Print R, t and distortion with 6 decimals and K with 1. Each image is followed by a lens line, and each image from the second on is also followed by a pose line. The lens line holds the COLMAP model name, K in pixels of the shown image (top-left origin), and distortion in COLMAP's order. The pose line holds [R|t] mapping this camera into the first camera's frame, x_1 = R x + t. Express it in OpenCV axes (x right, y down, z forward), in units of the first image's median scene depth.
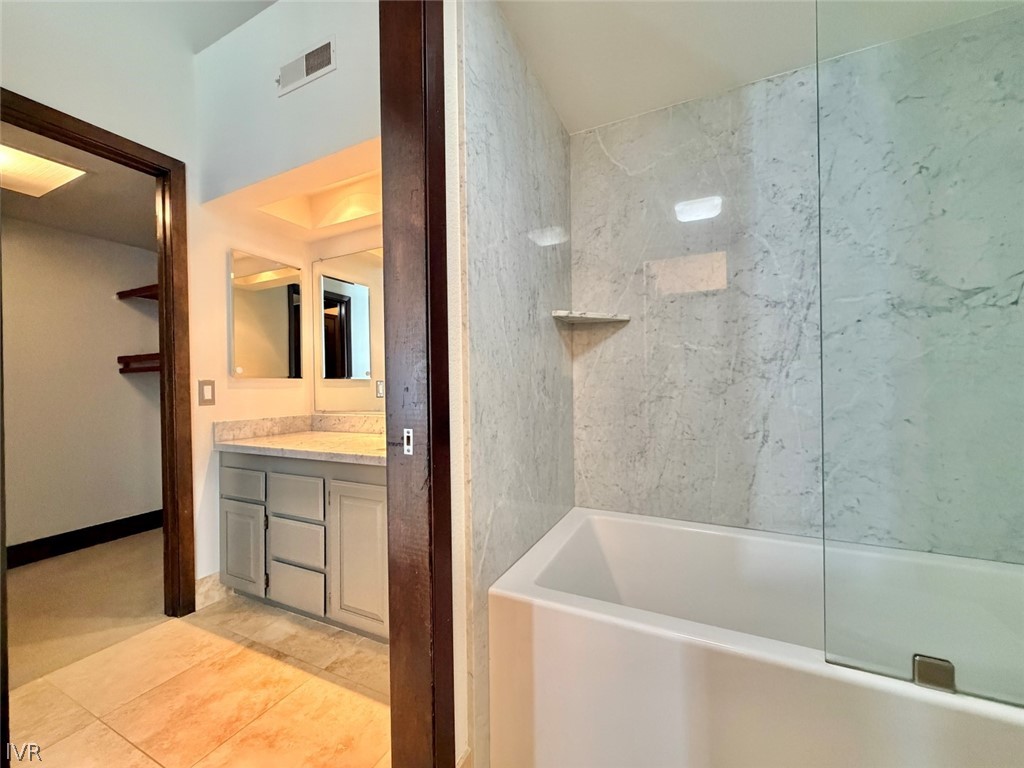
lens RADIAL K [[406.7, 0, 512.4], [0, 406.7, 386.5], [0, 0, 1]] dist [-0.003157, -0.000826]
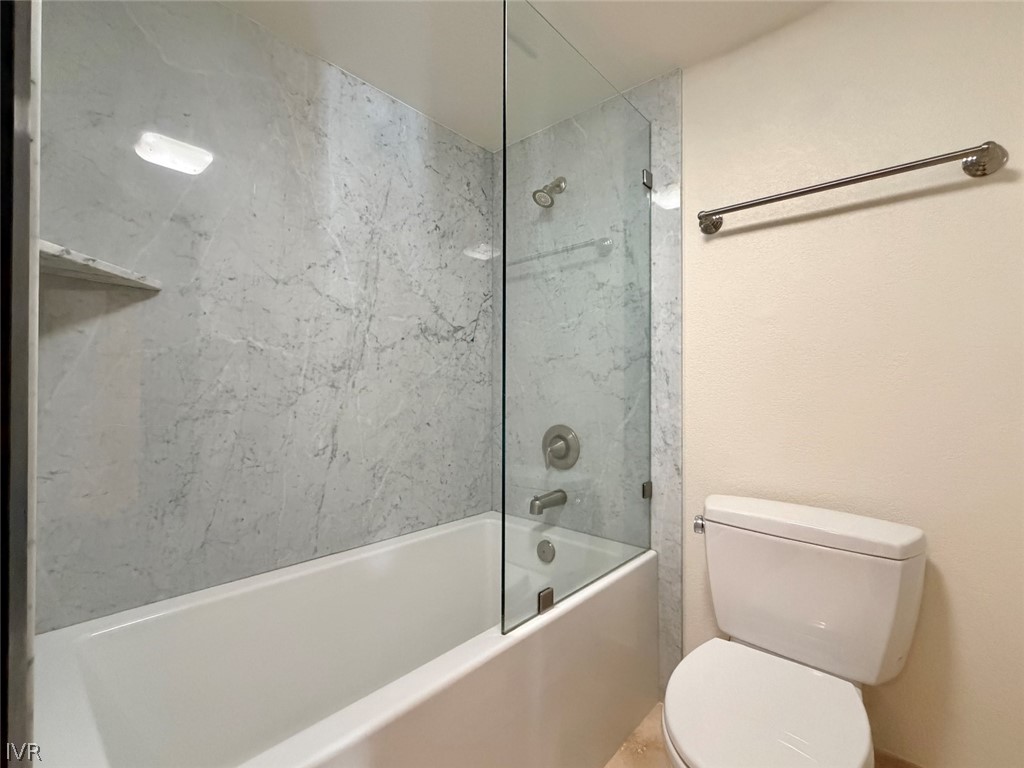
lens RADIAL K [[451.8, 0, 512.5], [0, 451.8, 386.5], [0, 0, 1]] dist [-0.000968, -0.000180]
pose [[0.274982, 0.020328, 0.961234, -0.253669], [-0.000966, 0.999782, -0.020866, -0.001677], [-0.961449, 0.004809, 0.274942, 0.327228]]
